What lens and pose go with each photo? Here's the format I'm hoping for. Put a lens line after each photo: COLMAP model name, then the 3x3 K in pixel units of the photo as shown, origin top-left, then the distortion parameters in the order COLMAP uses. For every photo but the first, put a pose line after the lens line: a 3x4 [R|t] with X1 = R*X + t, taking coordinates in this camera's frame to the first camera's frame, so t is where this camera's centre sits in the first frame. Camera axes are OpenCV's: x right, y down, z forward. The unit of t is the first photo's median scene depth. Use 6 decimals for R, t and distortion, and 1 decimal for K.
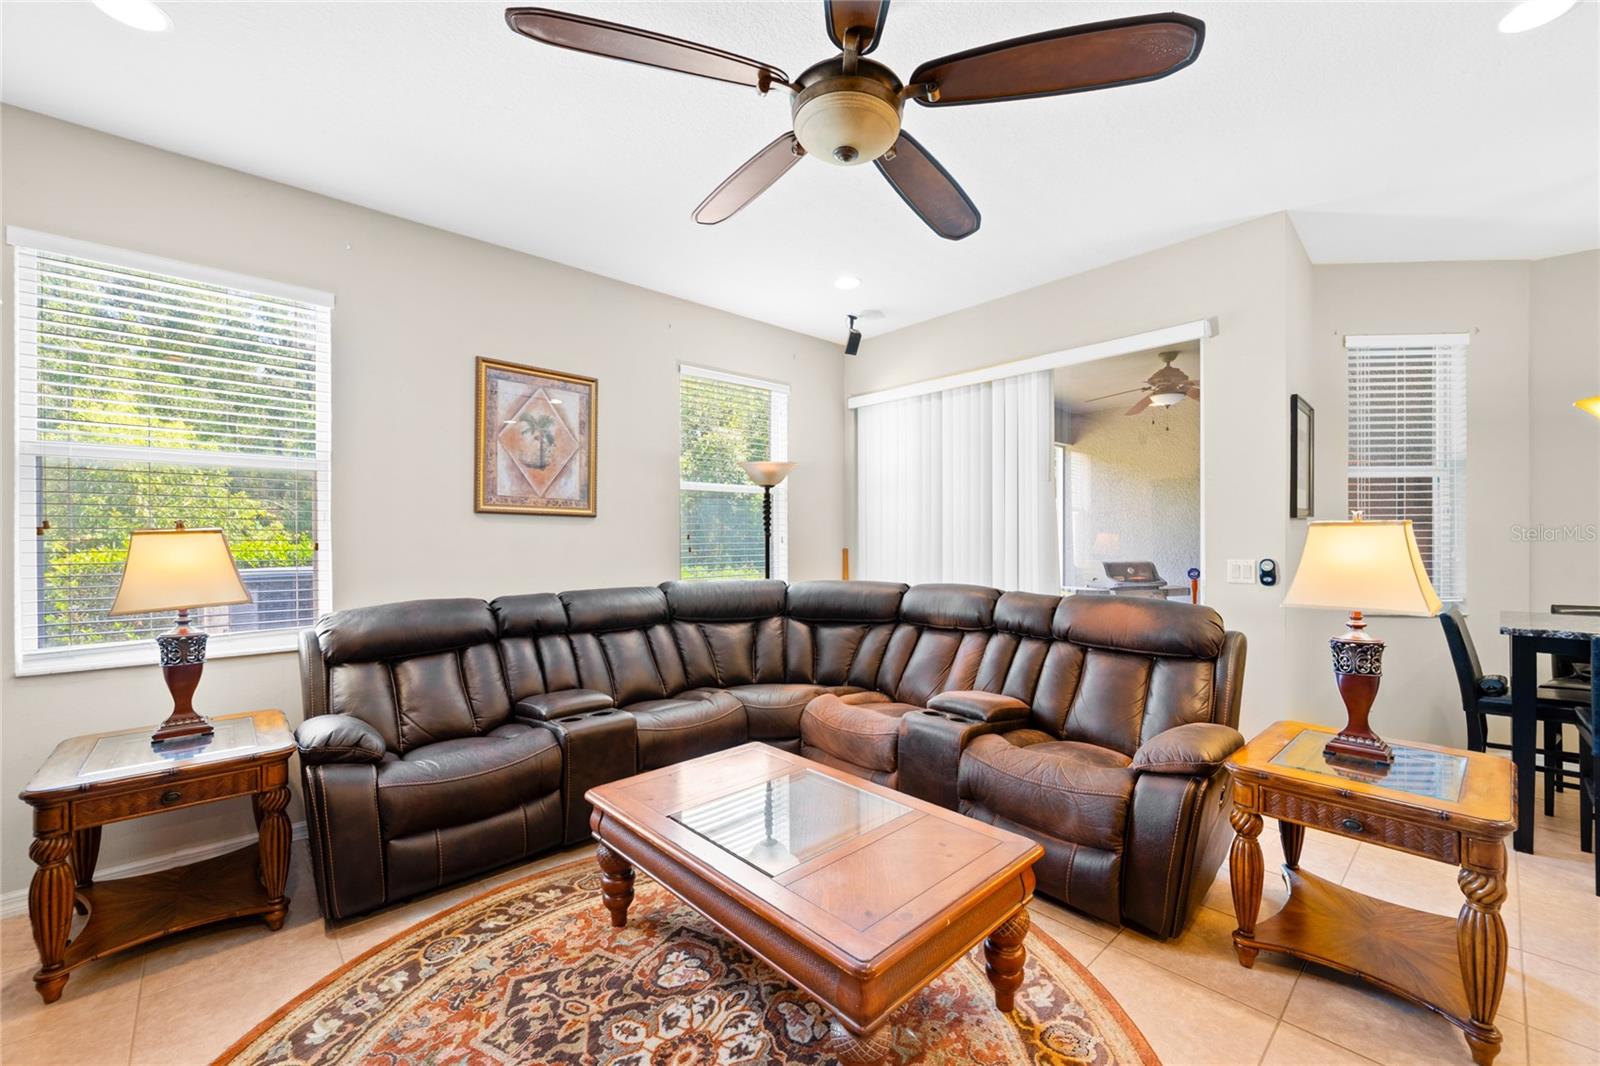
lens RADIAL K [[633.6, 0, 798.8], [0, 633.6, 539.5], [0, 0, 1]] dist [-0.002582, -0.000086]
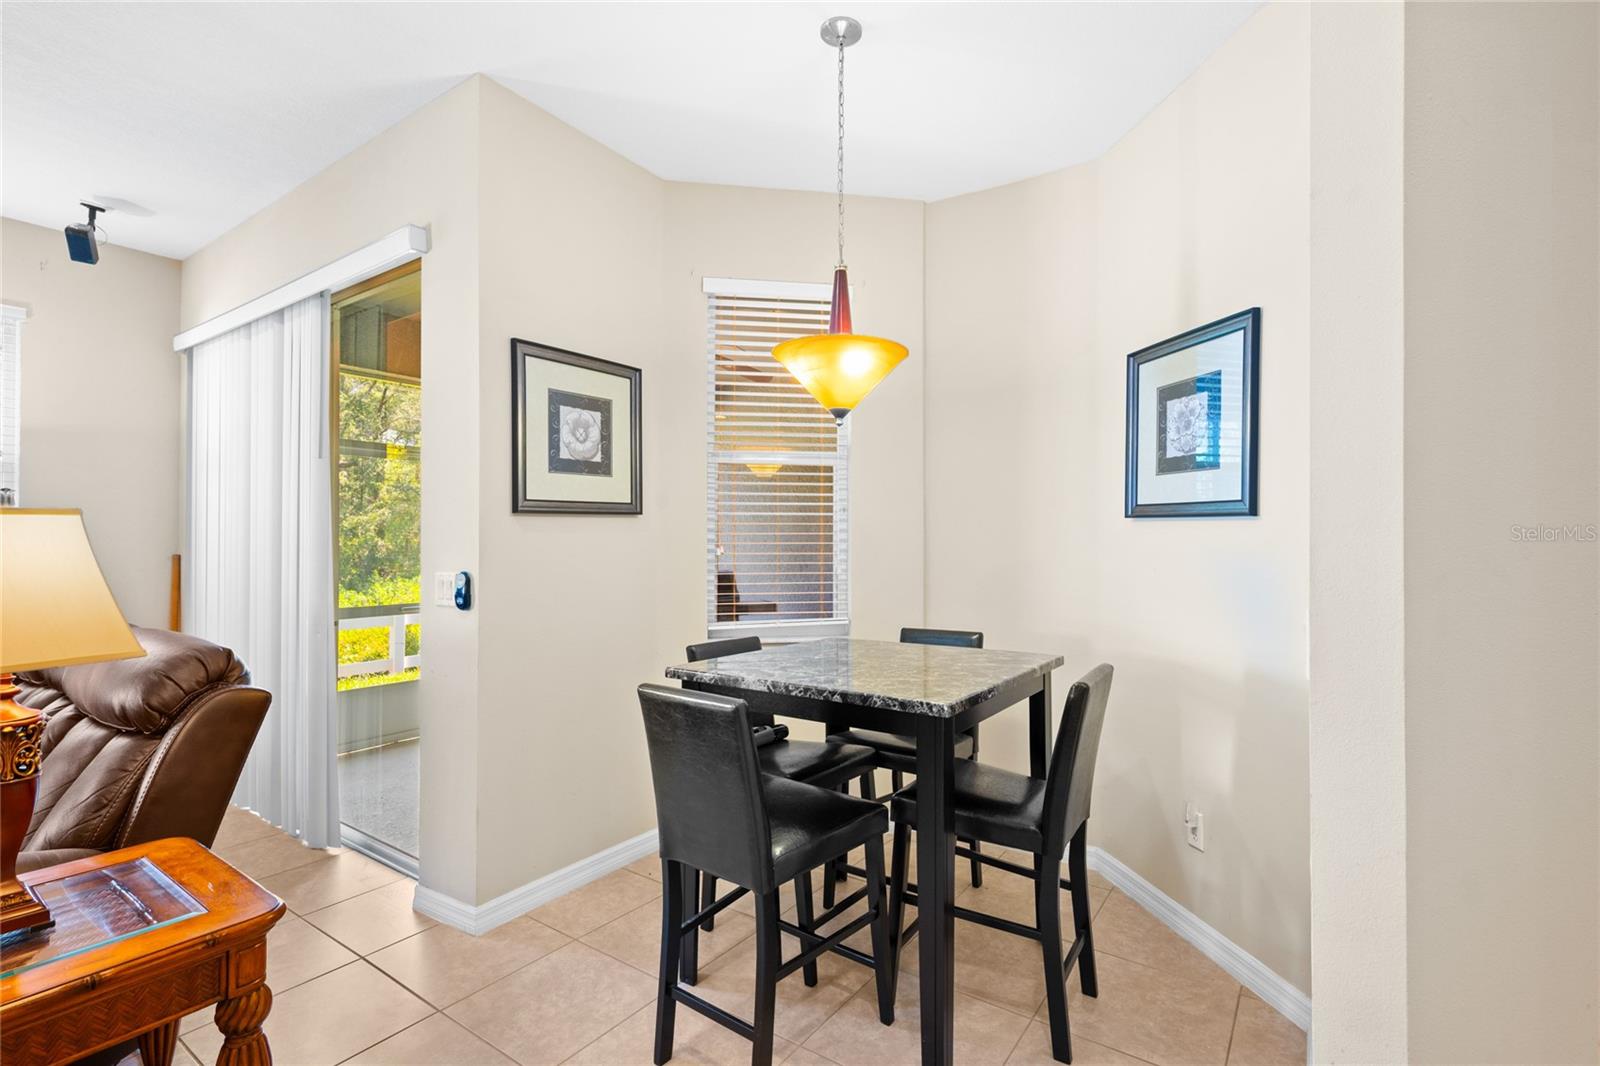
lens RADIAL K [[738.7, 0, 800.0], [0, 738.7, 533.0], [0, 0, 1]] dist [0.003446, 0.000967]
pose [[0.979177, 0.007491, 0.202872, 0.827591], [-0.005276, 0.999920, -0.011459, -0.004106], [-0.202942, 0.010150, 0.979138, 0.110937]]
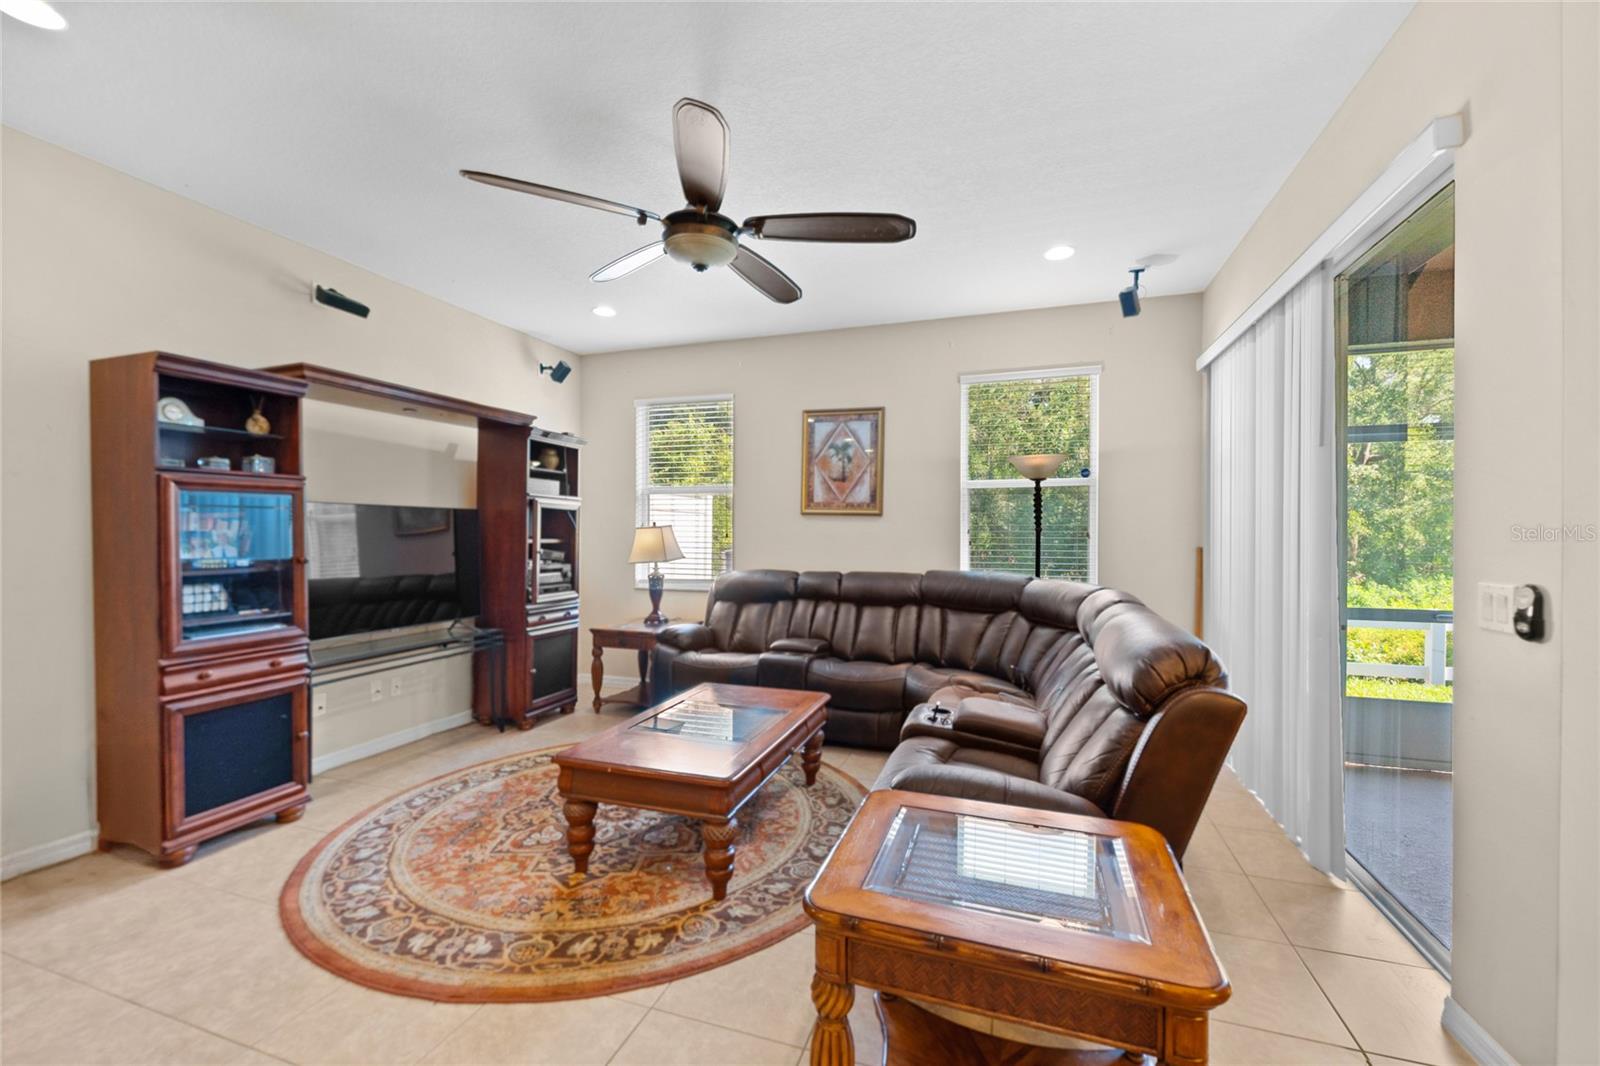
lens RADIAL K [[645.1, 0, 819.2], [0, 645.1, 533.2], [0, 0, 1]] dist [-0.004667, -0.000216]
pose [[0.484235, 0.007270, -0.874908, 0.794077], [-0.004637, 0.999973, 0.005743, -0.006565], [0.874926, 0.001276, 0.484256, 0.274439]]
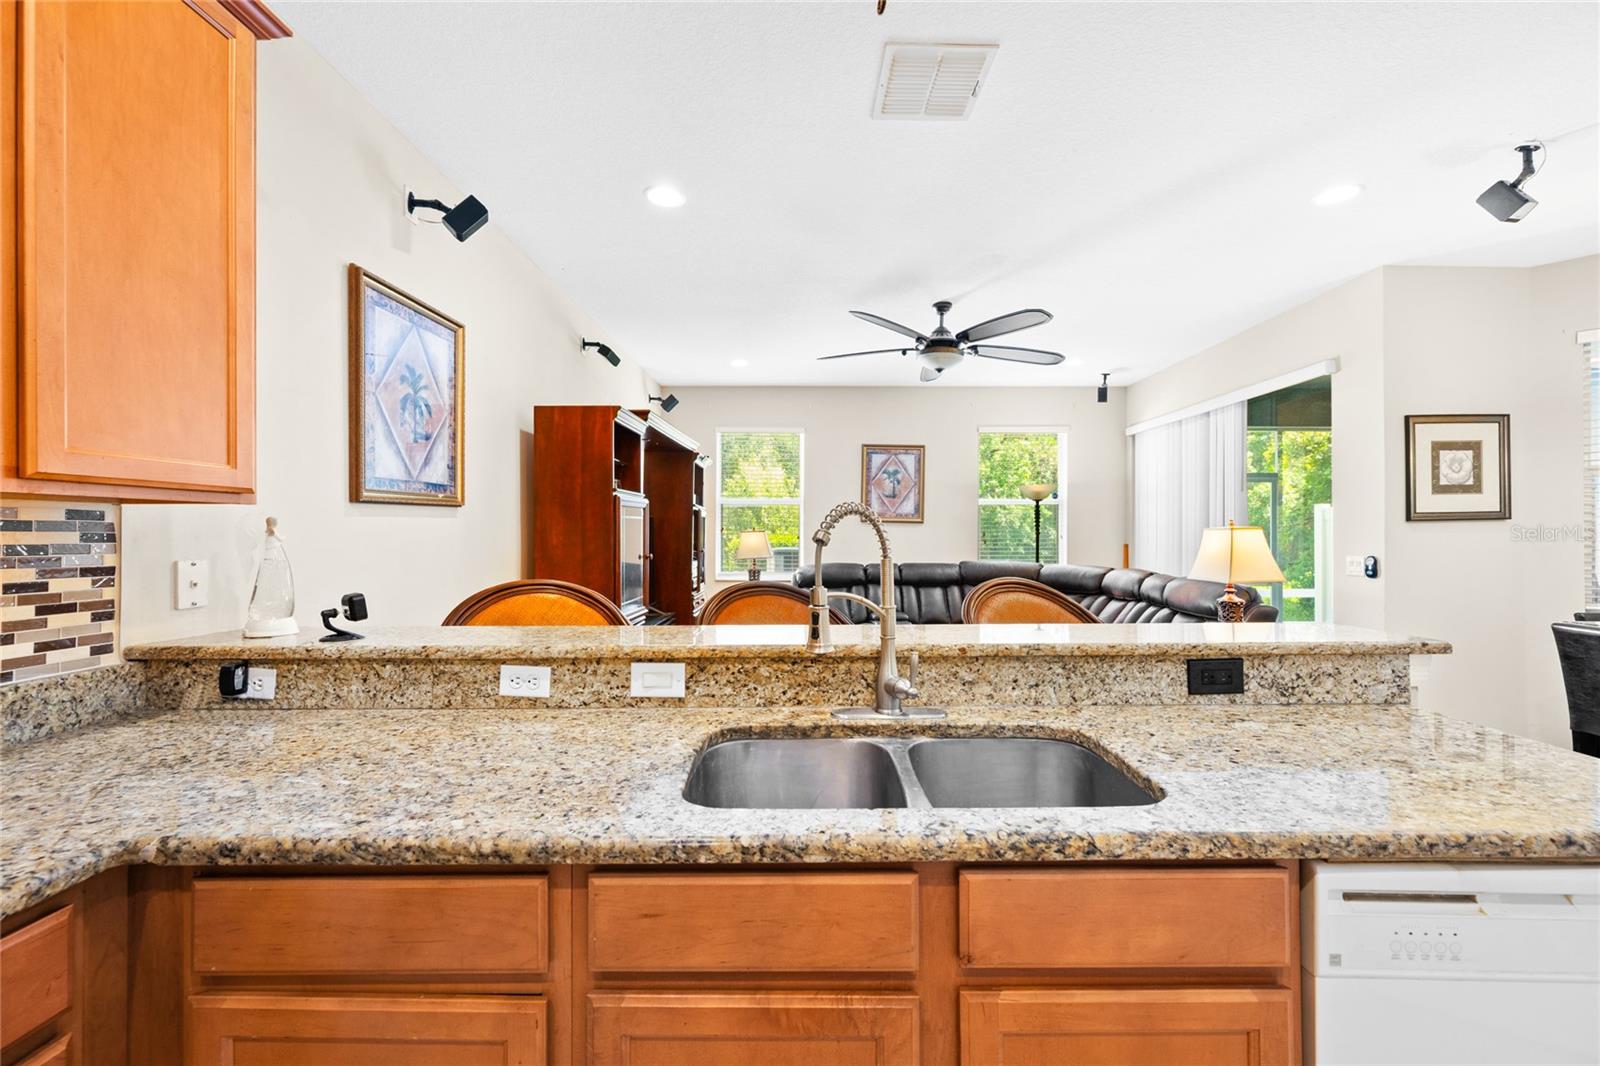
lens RADIAL K [[627.0, 0, 806.1], [0, 627.0, 526.2], [0, 0, 1]] dist [0.001022, -0.000048]
pose [[0.726857, -0.002442, -0.686785, 0.686936], [-0.004746, 0.999952, -0.008578, -0.009349], [0.686773, 0.009495, 0.726810, -0.537336]]
